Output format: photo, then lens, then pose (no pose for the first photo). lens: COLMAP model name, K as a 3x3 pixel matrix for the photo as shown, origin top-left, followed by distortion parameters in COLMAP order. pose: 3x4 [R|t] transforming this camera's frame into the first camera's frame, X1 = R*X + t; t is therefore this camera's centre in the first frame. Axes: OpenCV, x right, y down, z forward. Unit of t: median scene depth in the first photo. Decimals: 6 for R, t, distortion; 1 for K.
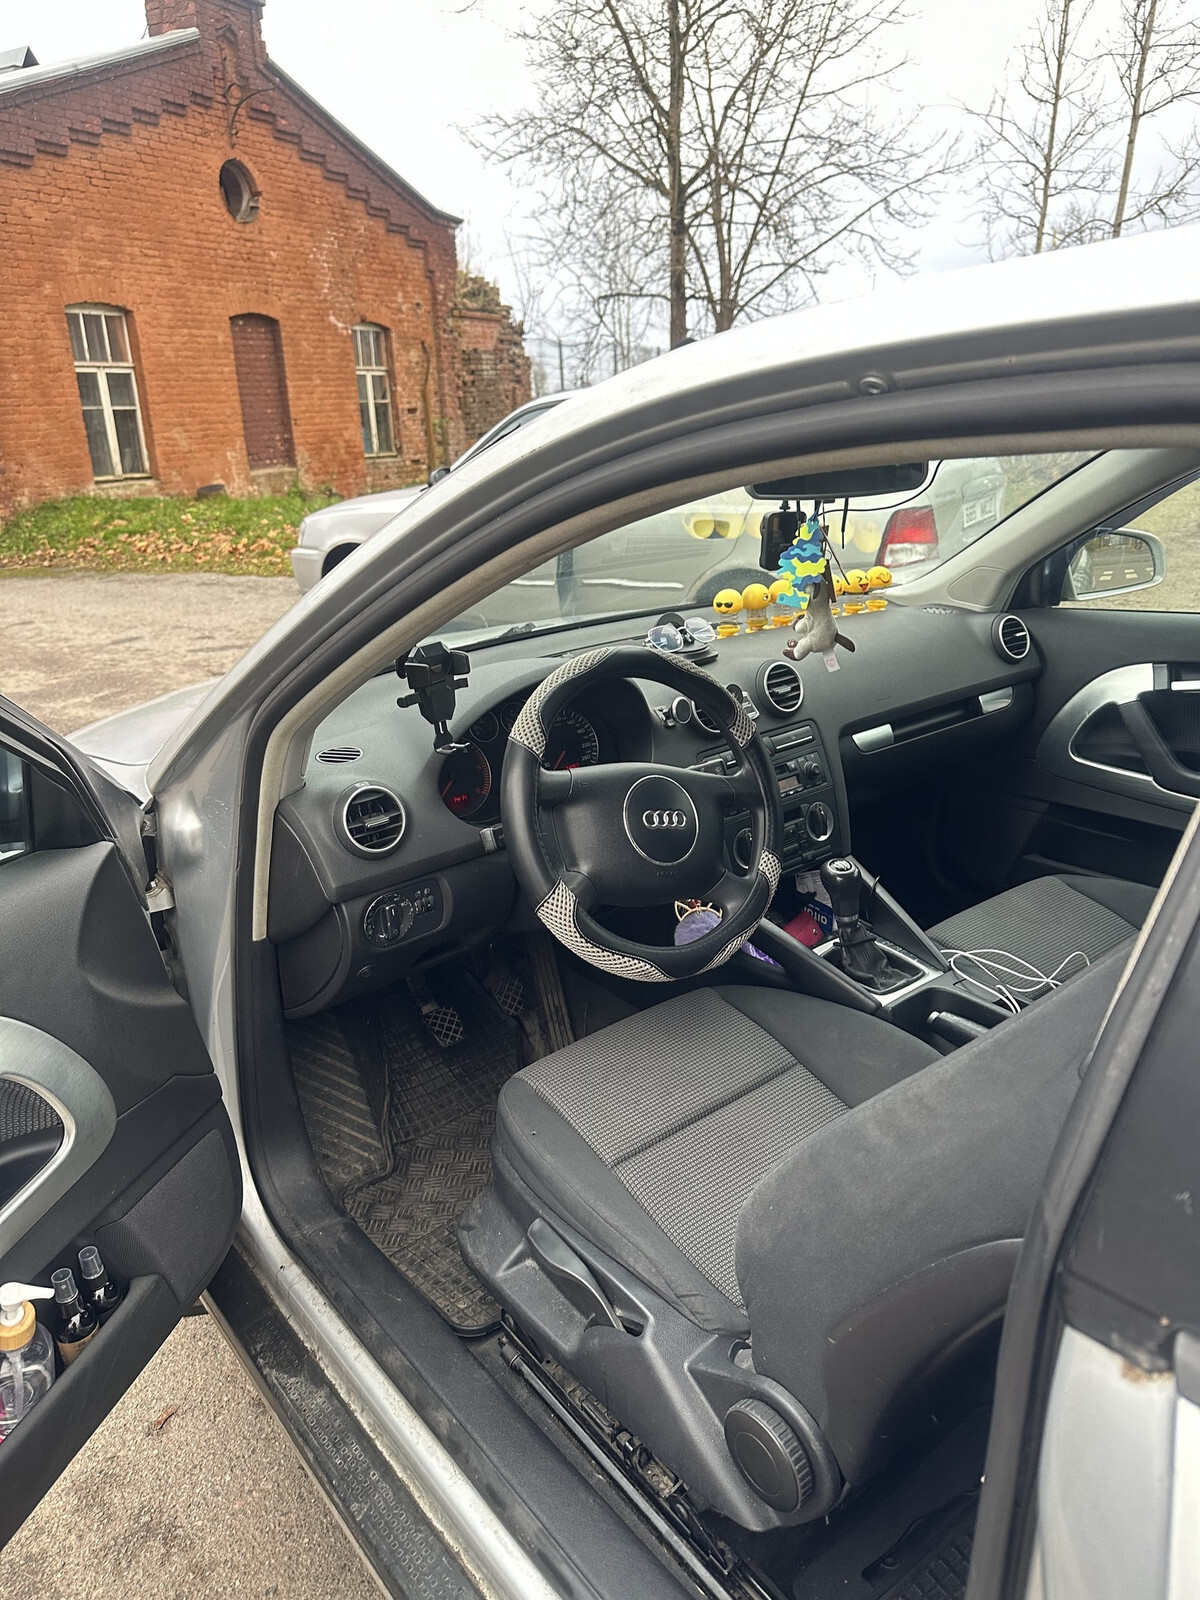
lens RADIAL K [[1150.4, 0, 600.0], [0, 1150.4, 800.0], [0, 0, 1]] dist [0.000034, -0.005008]
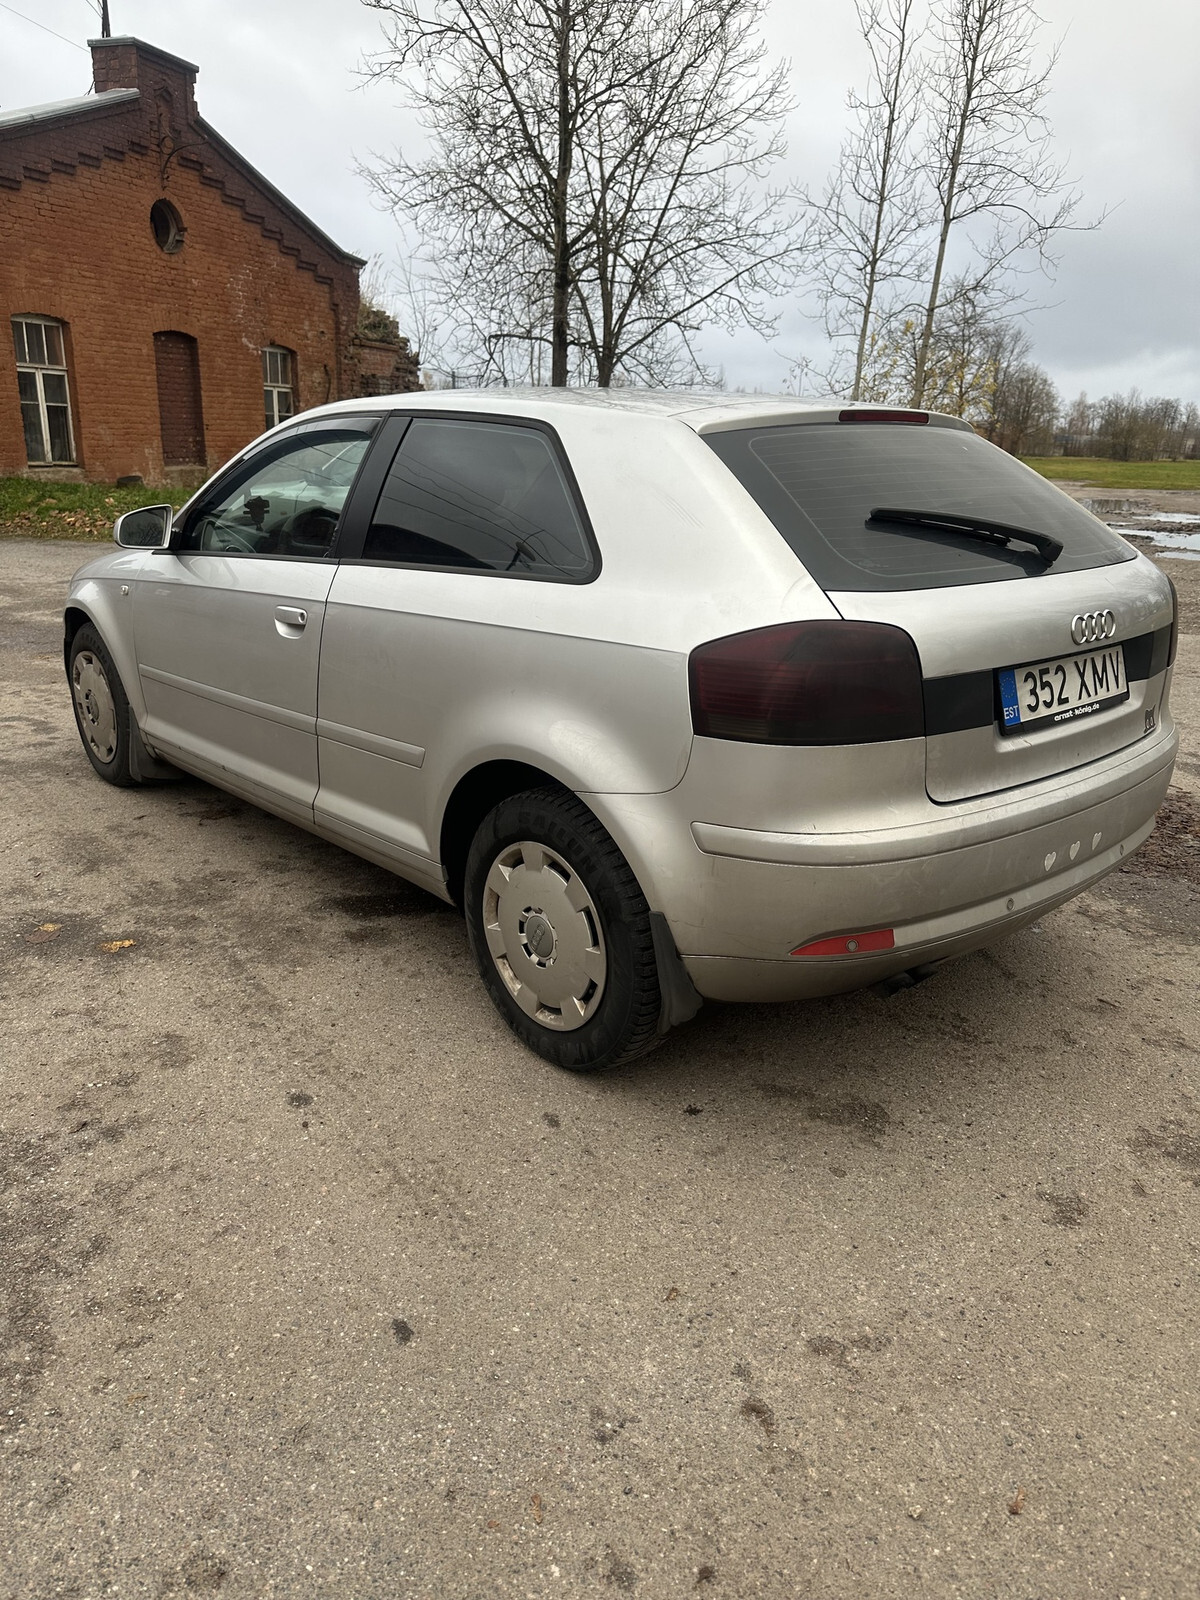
lens RADIAL K [[1150.4, 0, 600.0], [0, 1150.4, 800.0], [0, 0, 1]] dist [0.000034, -0.005008]
pose [[0.995412, 0.040872, 0.086513, 0.038126], [-0.038662, 0.998886, -0.027064, 0.054564], [-0.087523, 0.023595, 0.995883, -0.156080]]
